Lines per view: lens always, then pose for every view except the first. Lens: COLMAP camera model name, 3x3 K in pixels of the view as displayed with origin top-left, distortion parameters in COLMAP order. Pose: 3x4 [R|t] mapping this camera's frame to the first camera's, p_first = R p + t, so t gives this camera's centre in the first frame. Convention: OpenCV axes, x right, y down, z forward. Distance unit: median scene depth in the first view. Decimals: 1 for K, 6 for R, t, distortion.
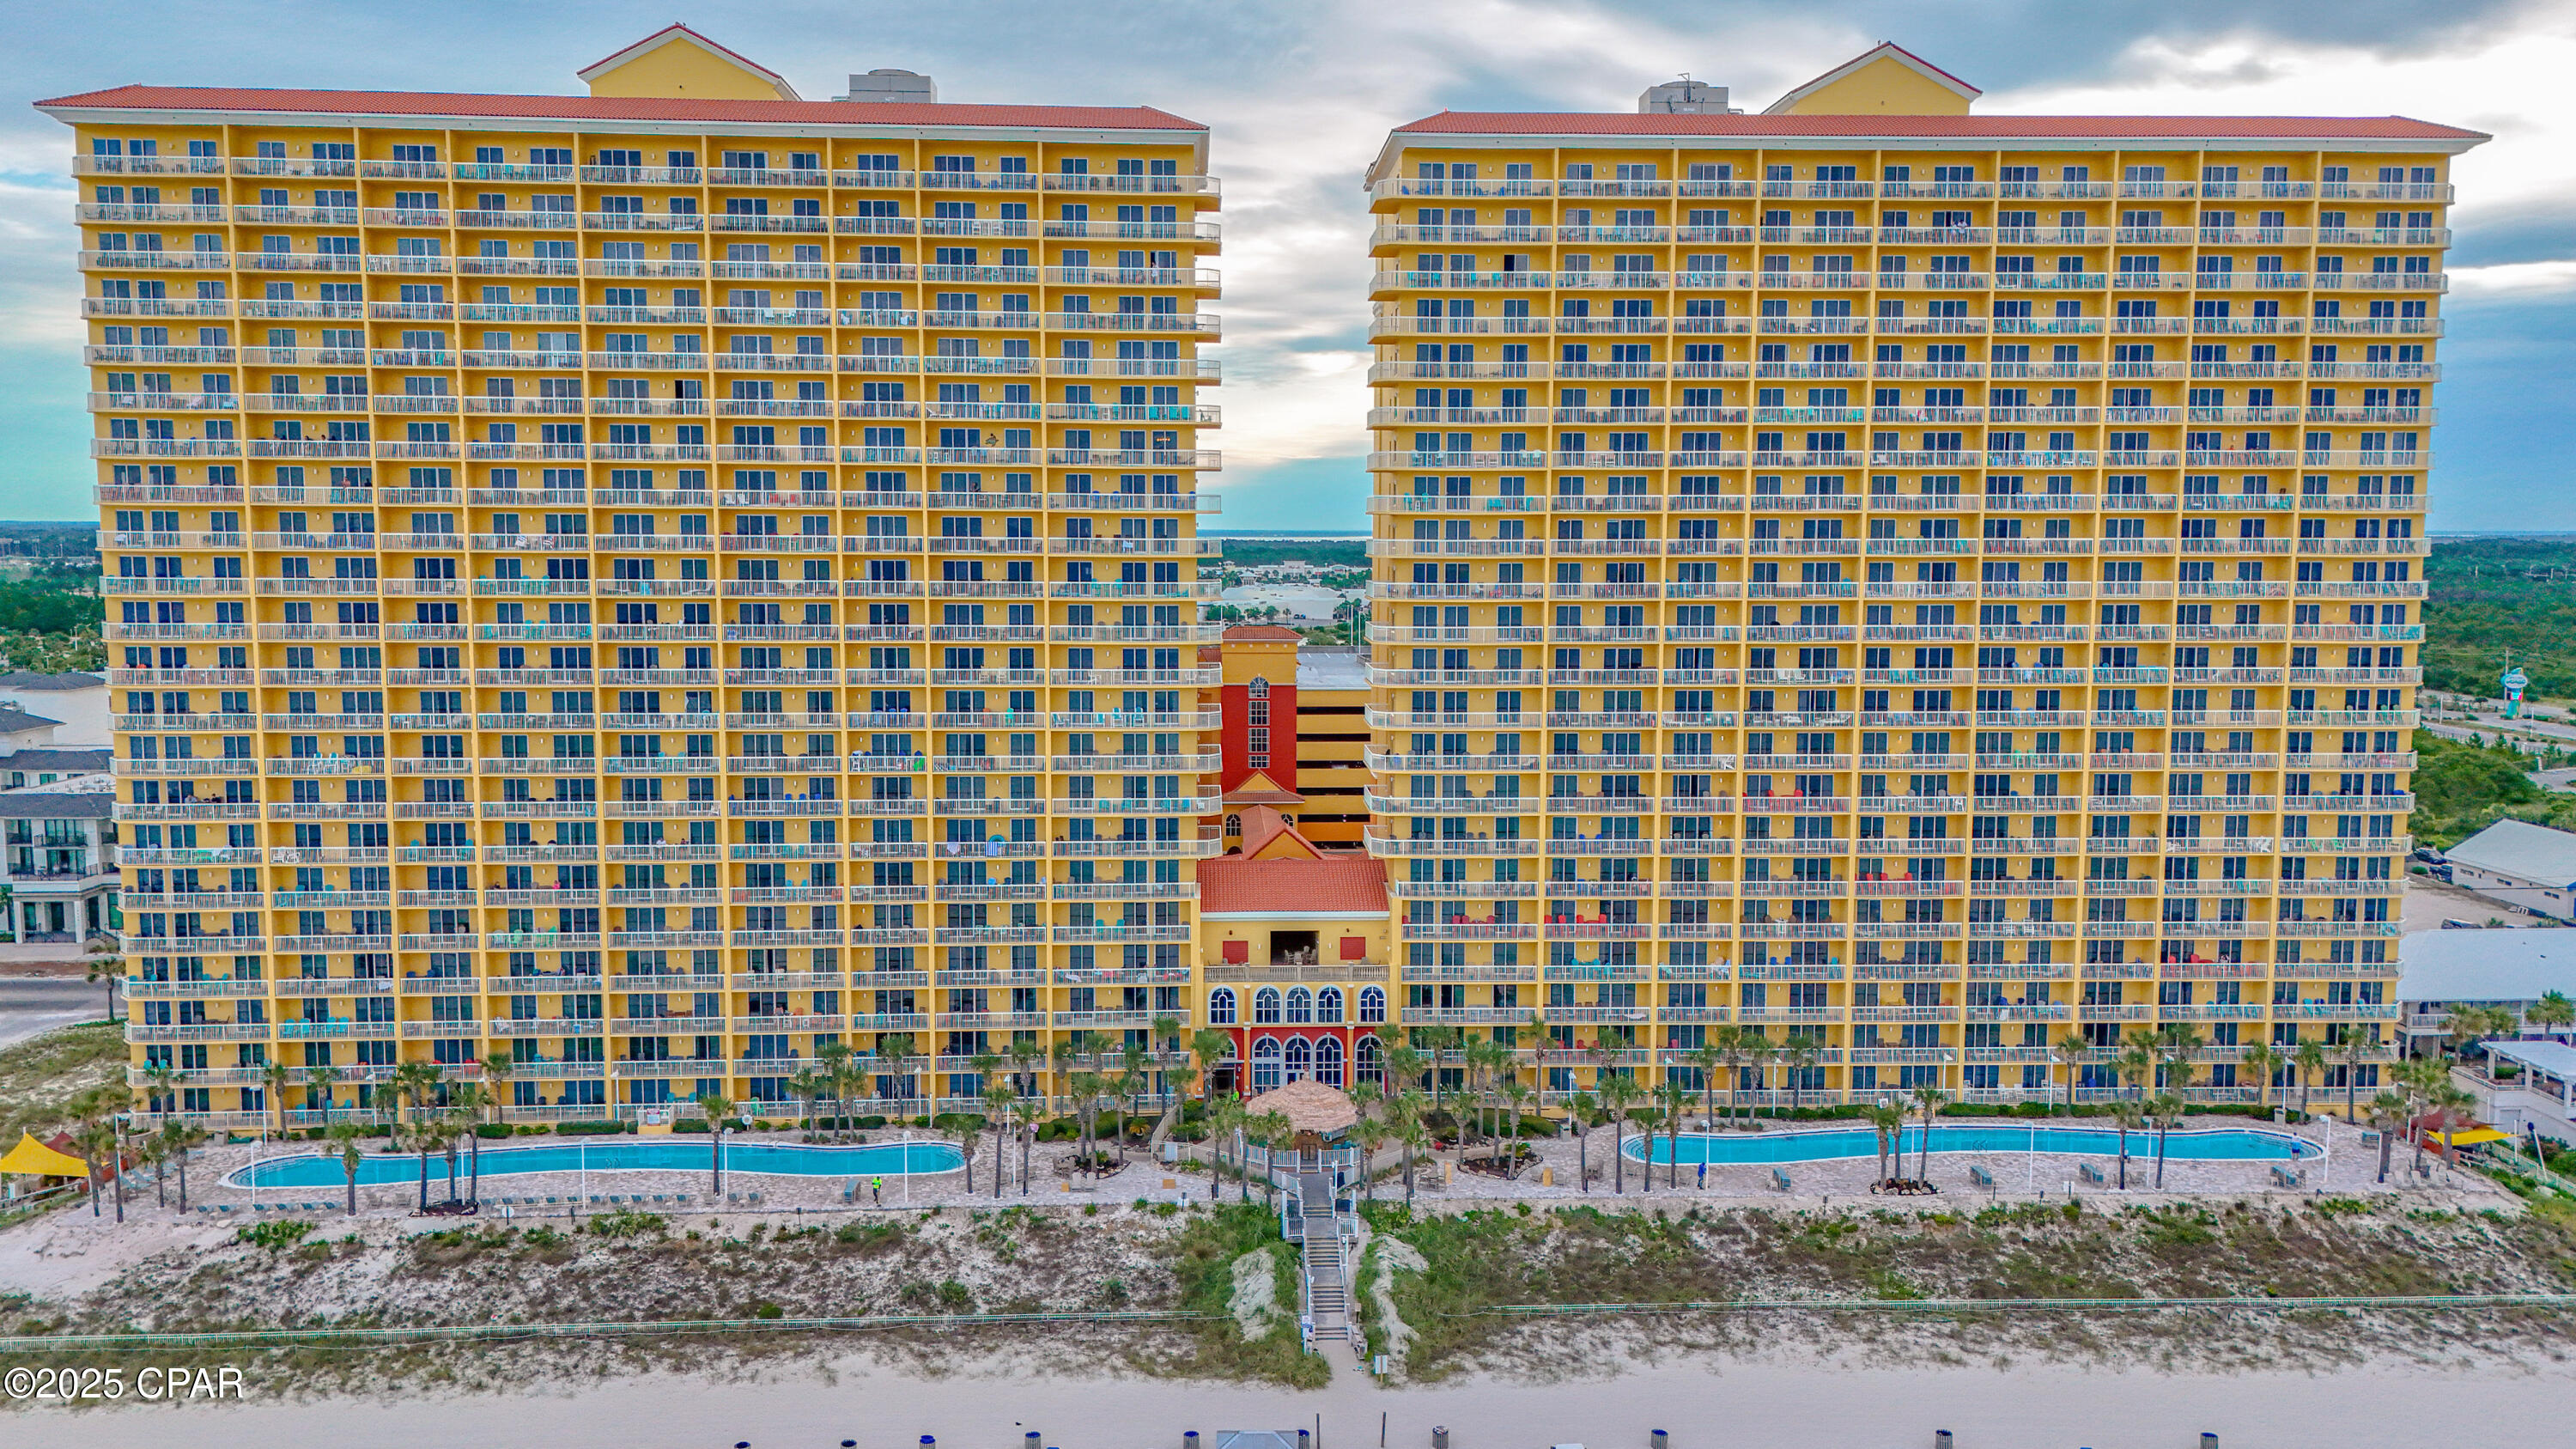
lens RADIAL K [[1897.1, 0, 1287.1], [0, 1897.1, 724.6], [0, 0, 1]] dist [0.074060, -0.060422]
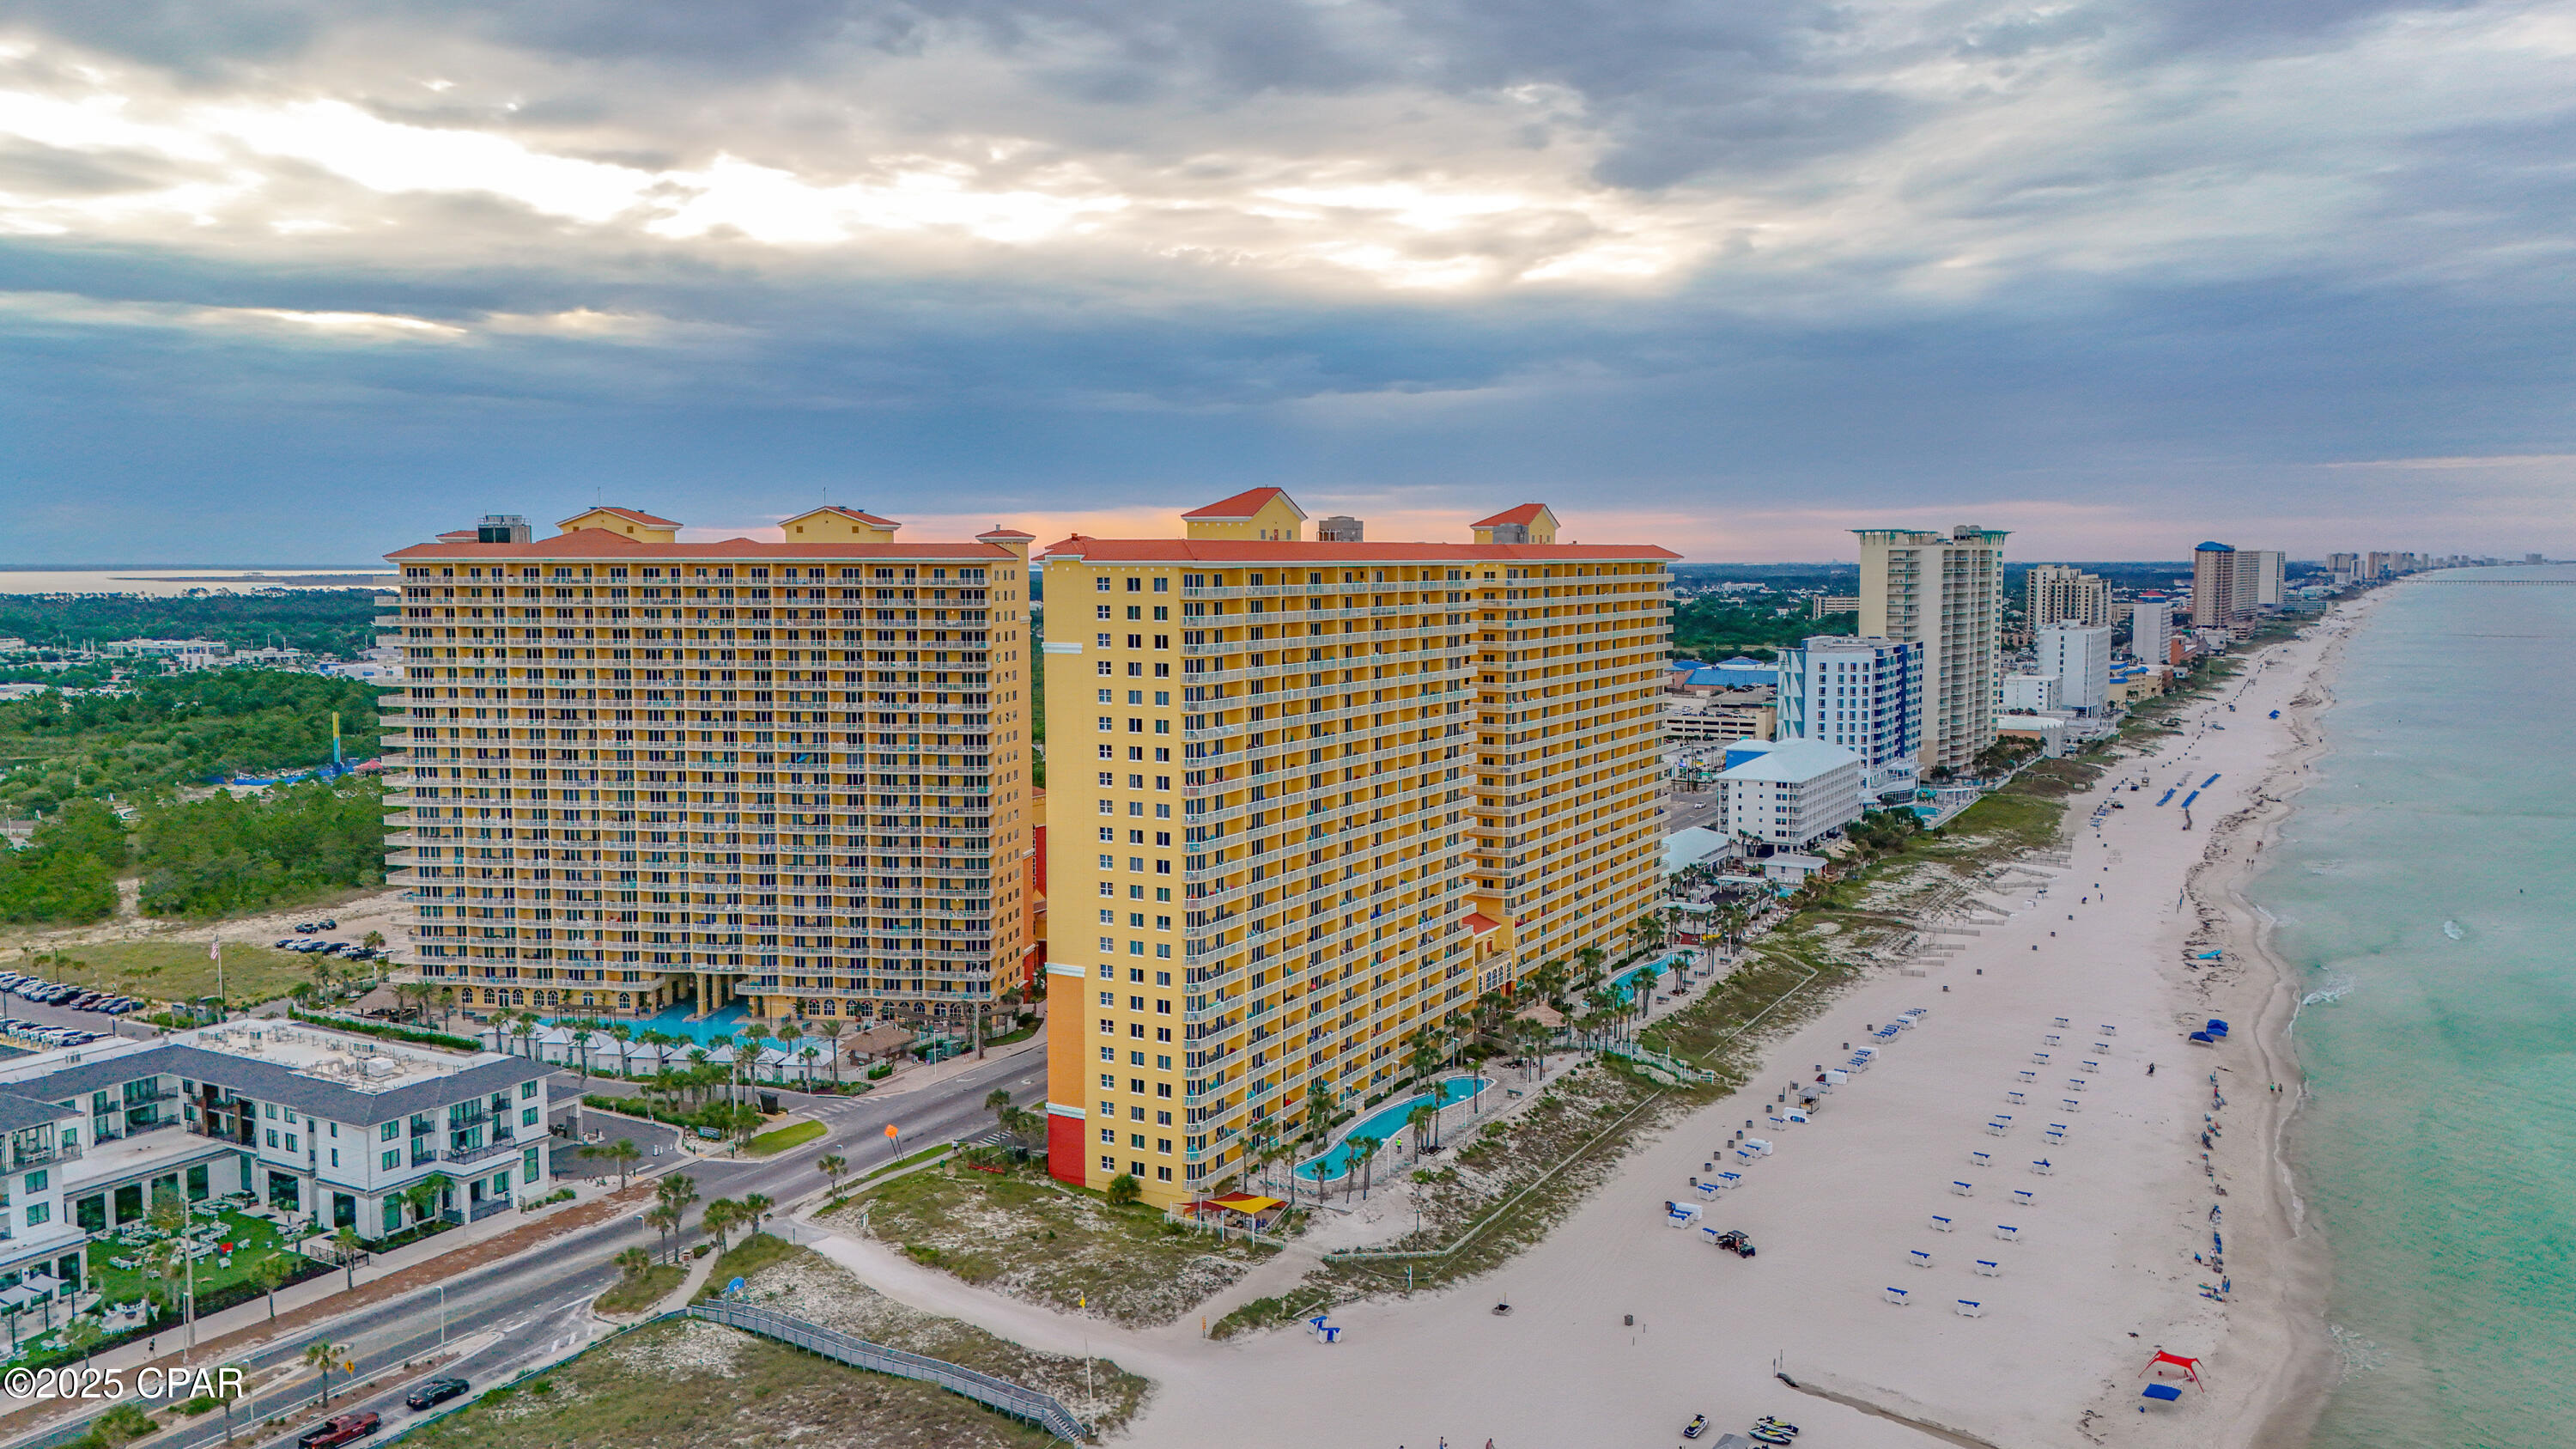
lens RADIAL K [[1897.1, 0, 1296.3], [0, 1897.1, 719.9], [0, 0, 1]] dist [0.074060, -0.060422]
pose [[0.532400, -0.077069, 0.842977, -1.842124], [0.091771, 0.995232, 0.033029, -0.217495], [-0.841503, 0.059776, 0.536935, 0.075416]]
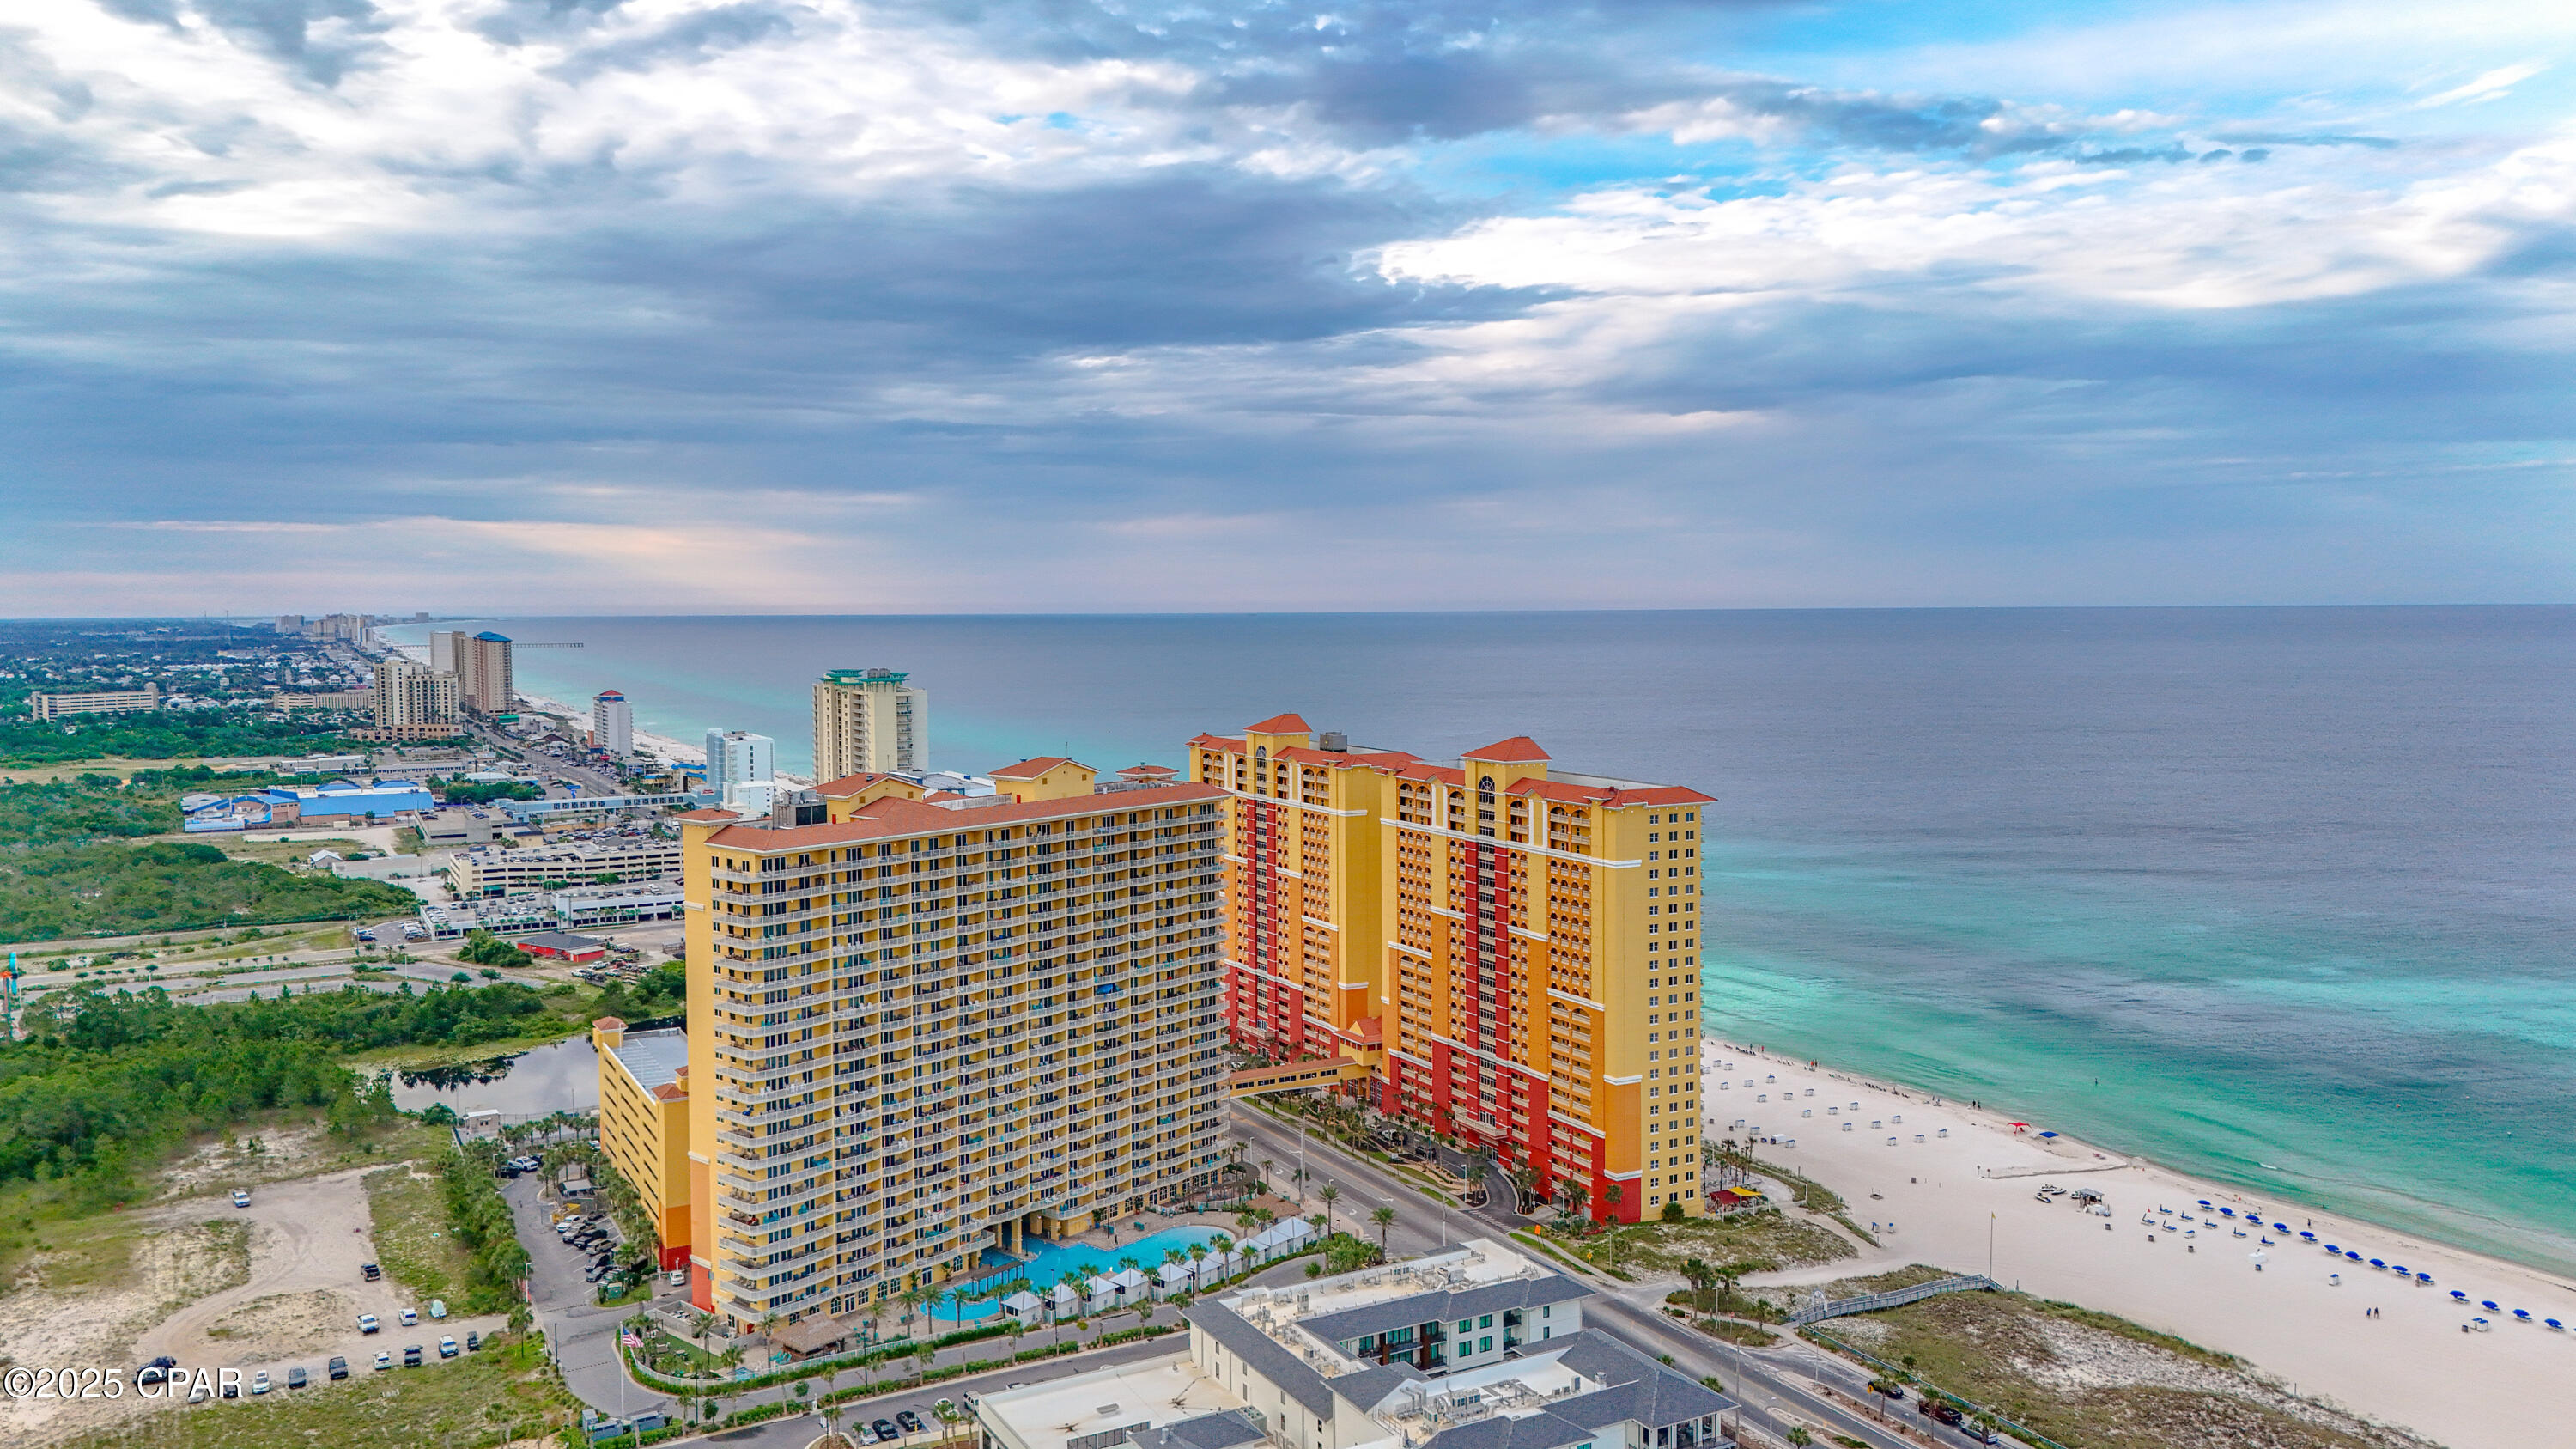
lens RADIAL K [[1897.1, 0, 1261.1], [0, 1897.1, 724.2], [0, 0, 1]] dist [0.074060, -0.060422]
pose [[-0.432174, -0.058264, 0.899906, -2.534606], [0.101830, 0.988375, 0.112896, -0.729694], [-0.896023, 0.140428, -0.421217, 2.468887]]
